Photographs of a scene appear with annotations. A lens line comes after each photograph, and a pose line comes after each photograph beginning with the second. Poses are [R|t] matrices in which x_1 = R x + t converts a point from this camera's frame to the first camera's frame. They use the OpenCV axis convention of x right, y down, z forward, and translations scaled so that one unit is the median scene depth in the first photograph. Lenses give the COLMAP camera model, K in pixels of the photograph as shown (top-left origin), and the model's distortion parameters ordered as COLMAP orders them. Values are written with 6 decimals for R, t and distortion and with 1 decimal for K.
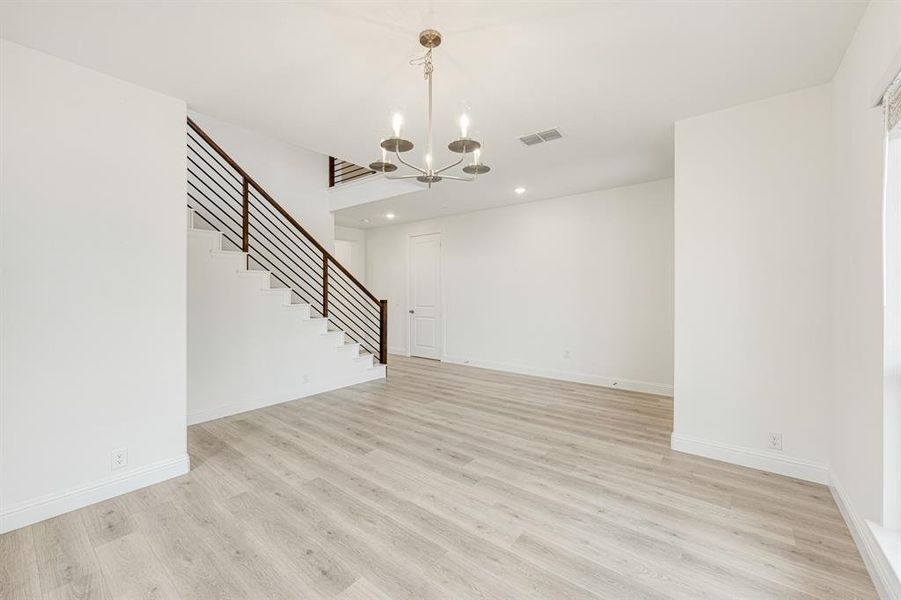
lens RADIAL K [[359.4, 0, 451.8], [0, 359.4, 295.6], [0, 0, 1]] dist [-0.002539, -0.000083]
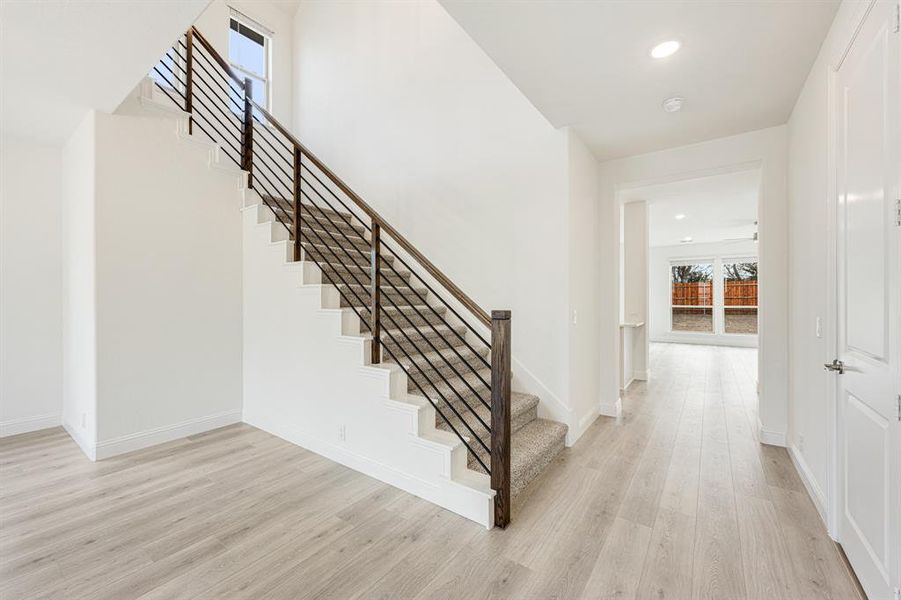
lens RADIAL K [[359.4, 0, 451.9], [0, 359.4, 296.9], [0, 0, 1]] dist [-0.002539, -0.000083]
pose [[0.042400, 0.006512, -0.999079, 0.233141], [-0.014009, 0.999884, 0.005923, -0.005095], [0.999002, 0.013745, 0.042487, 1.319389]]
